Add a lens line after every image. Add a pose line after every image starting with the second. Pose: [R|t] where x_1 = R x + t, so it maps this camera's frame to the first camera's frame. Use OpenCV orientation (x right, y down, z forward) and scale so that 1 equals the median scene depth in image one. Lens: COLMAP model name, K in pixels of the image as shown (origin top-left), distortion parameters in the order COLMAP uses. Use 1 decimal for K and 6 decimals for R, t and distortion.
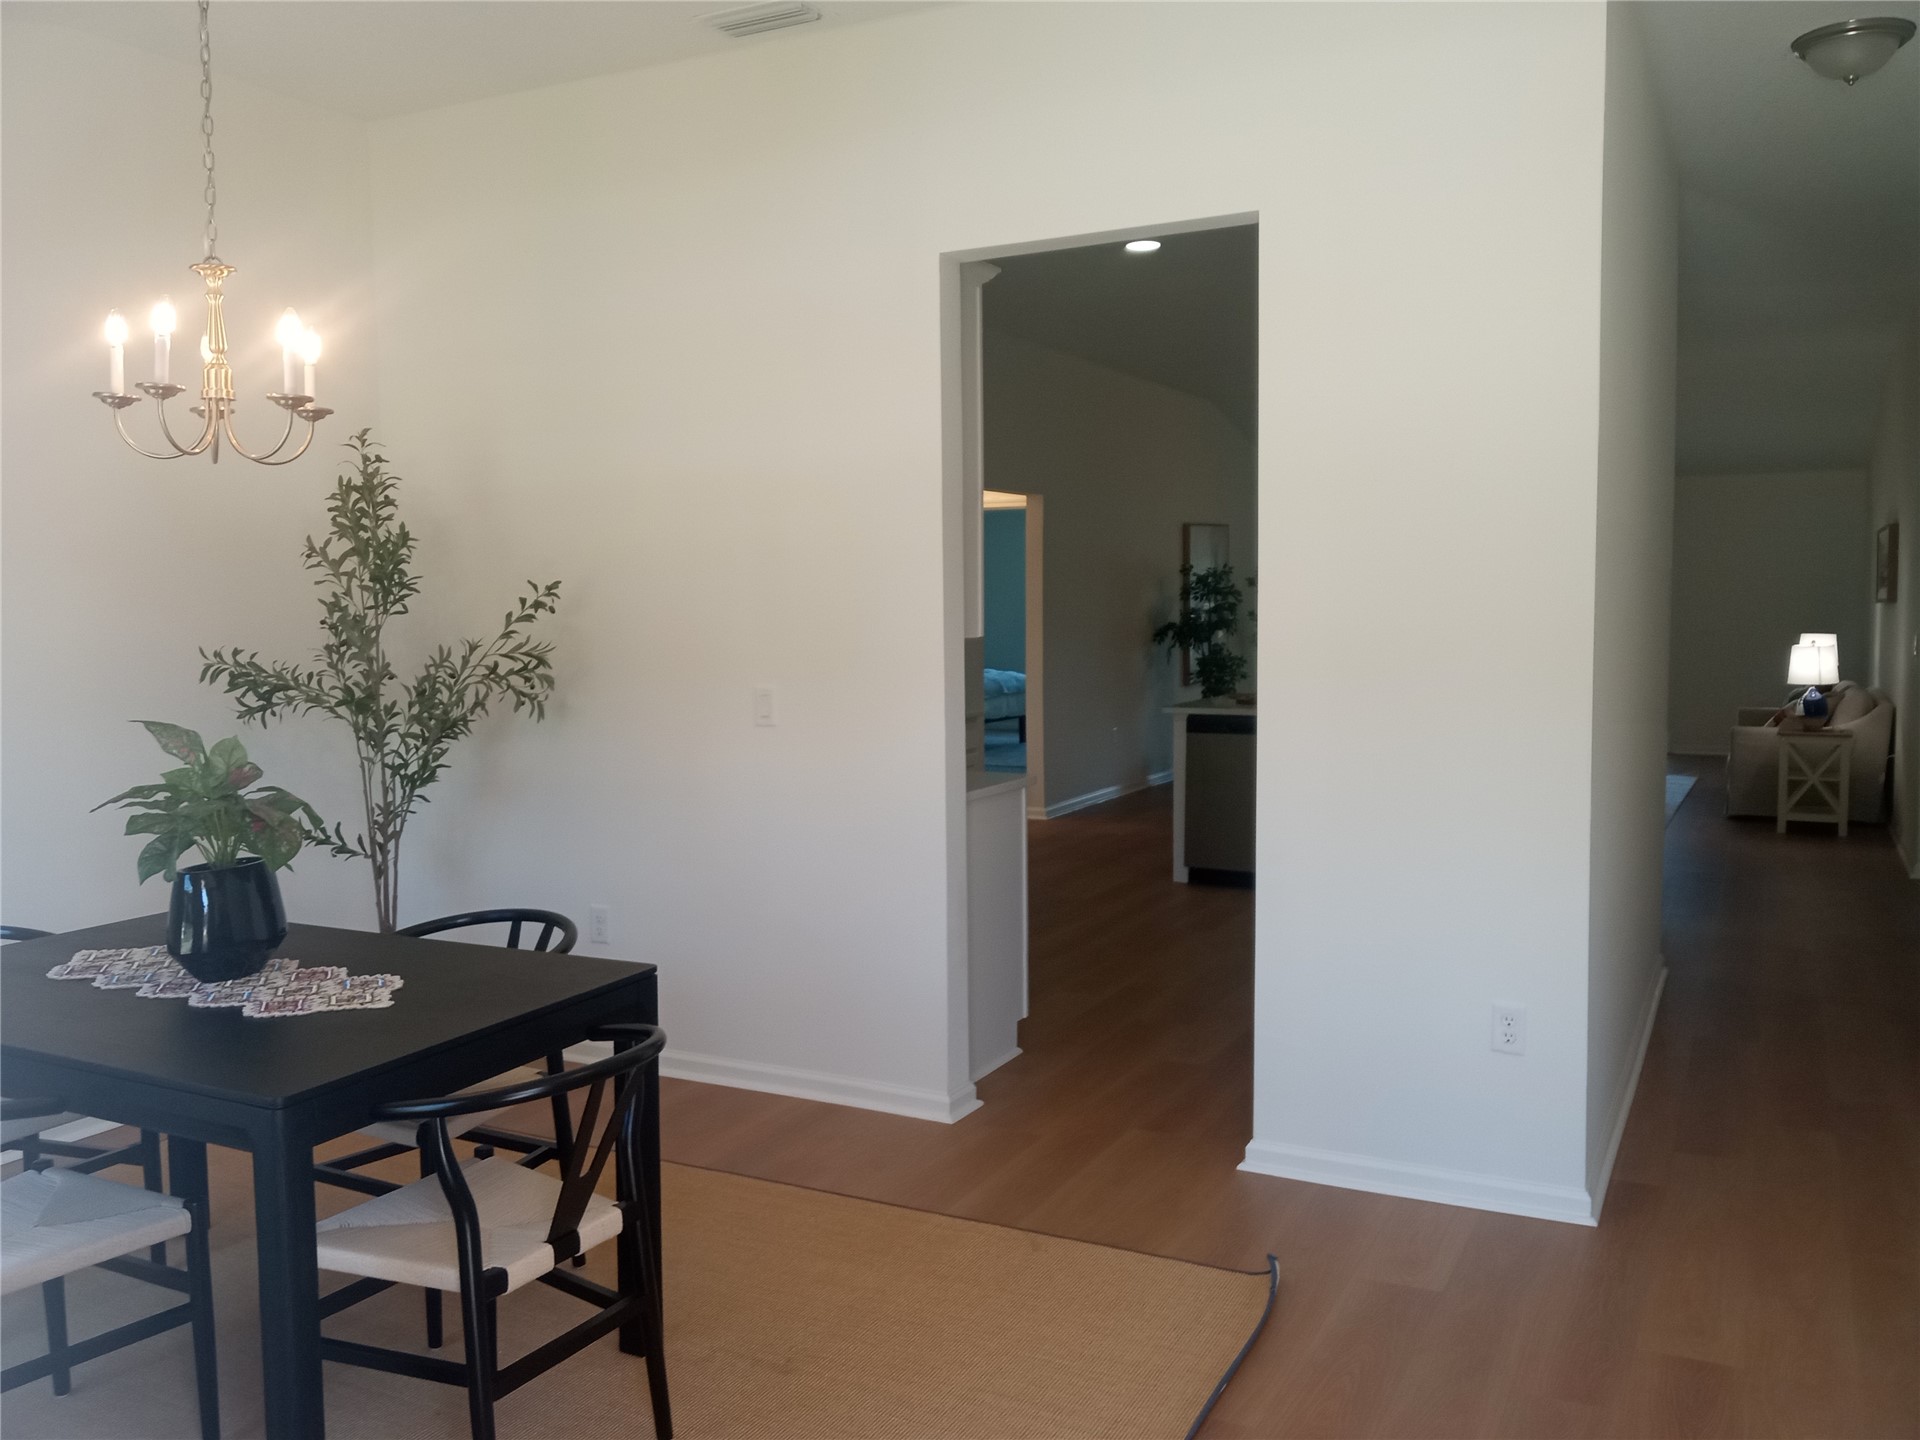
lens RADIAL K [[1565.5, 0, 957.2], [0, 1565.5, 711.5], [0, 0, 1]] dist [0.049911, -0.007343]
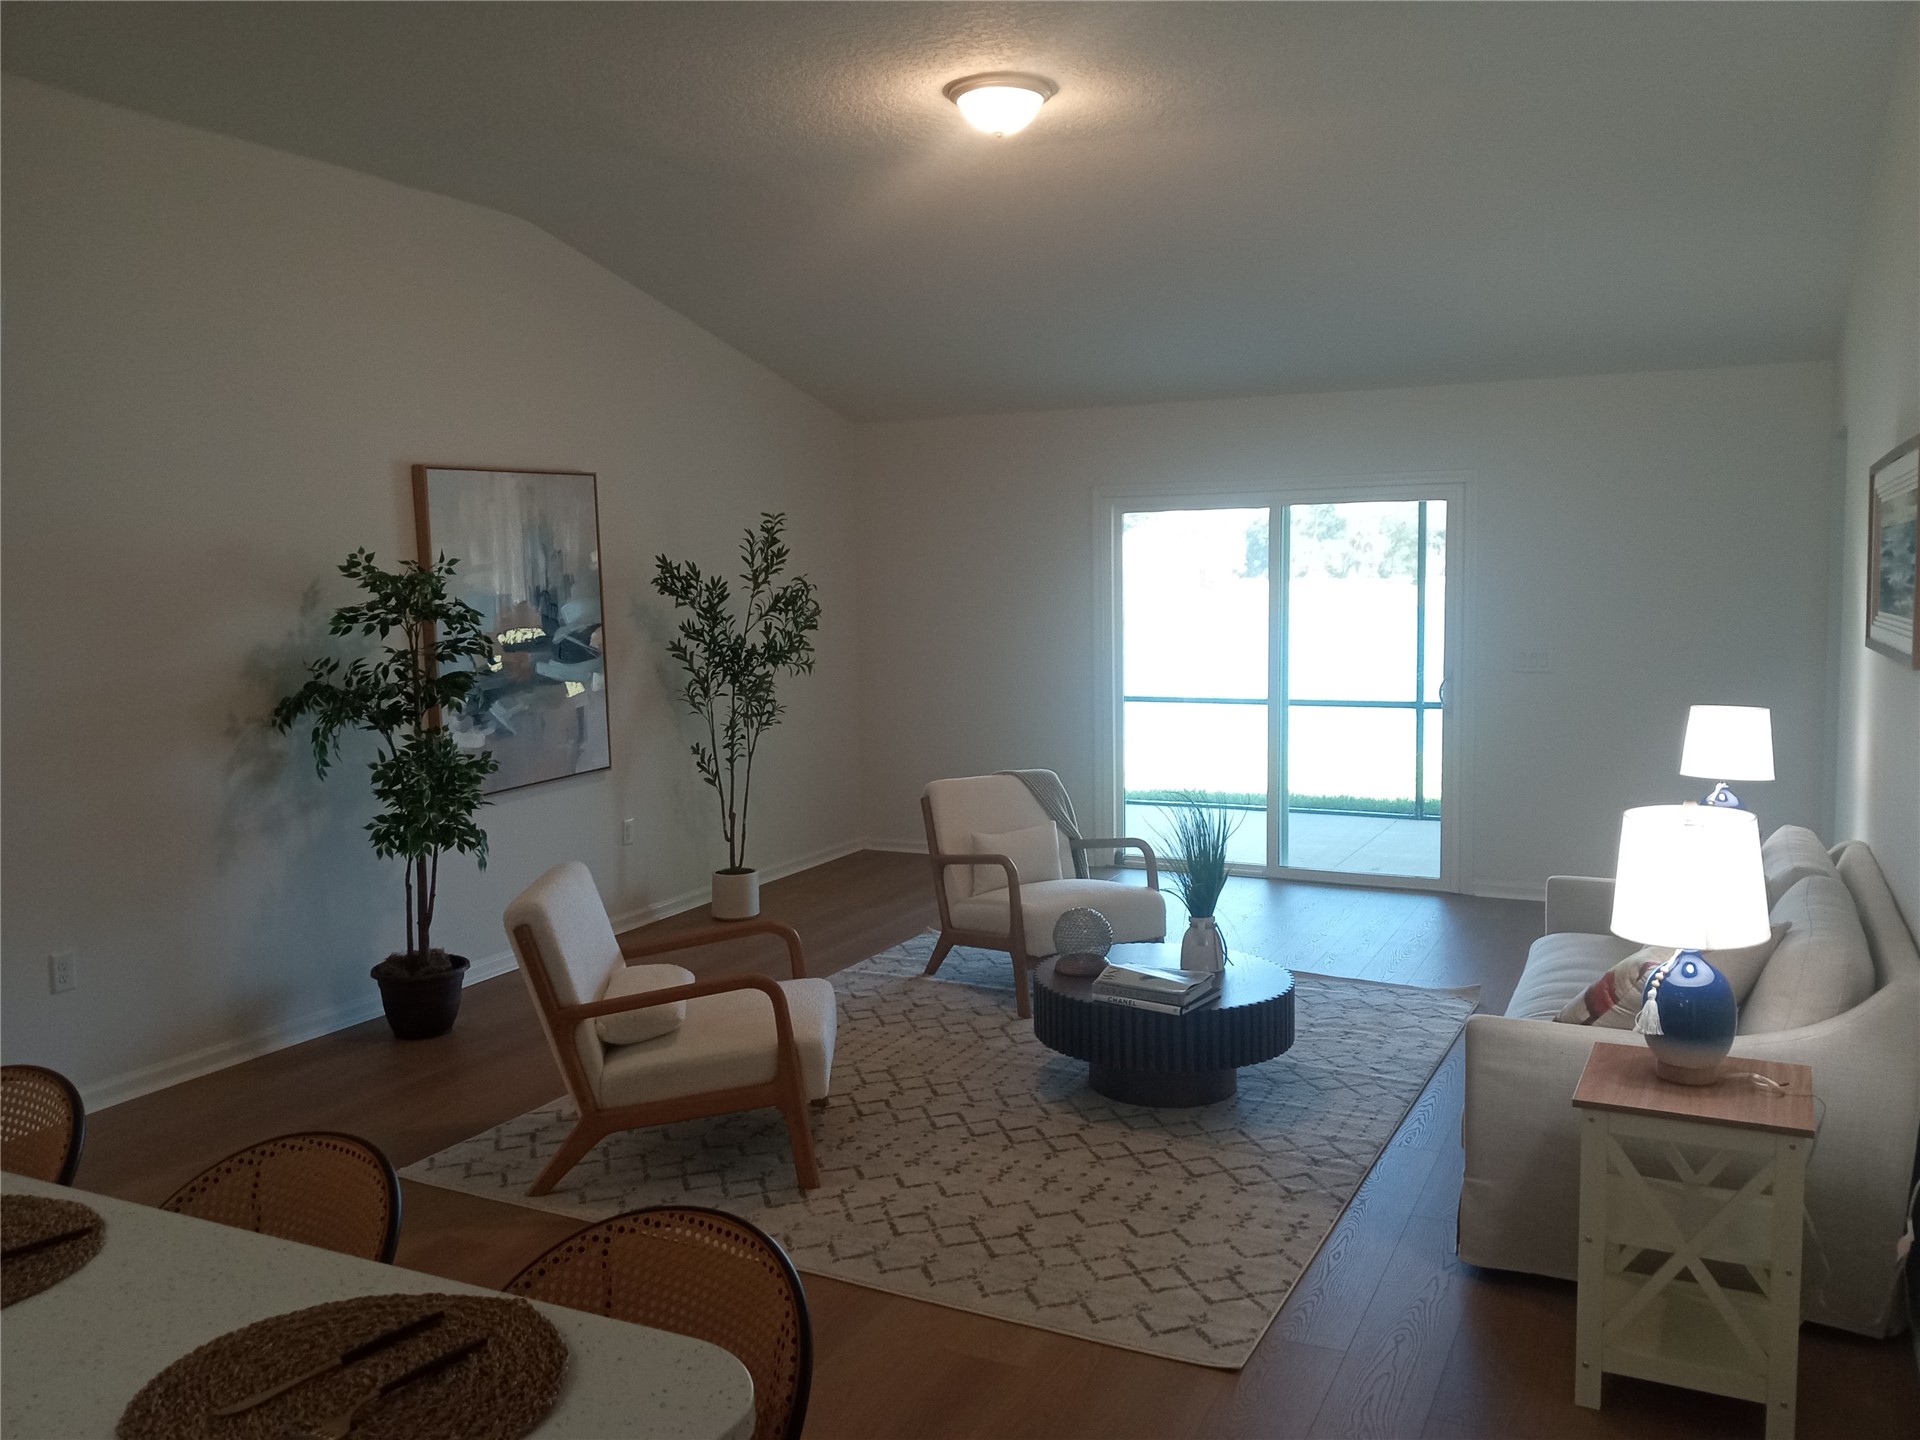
lens RADIAL K [[1565.5, 0, 950.9], [0, 1565.5, 719.2], [0, 0, 1]] dist [0.049911, -0.007343]
pose [[0.999791, -0.001267, 0.020414, 0.311868], [0.001100, 0.999966, 0.008180, -0.050214], [-0.020423, -0.008156, 0.999758, 0.555744]]
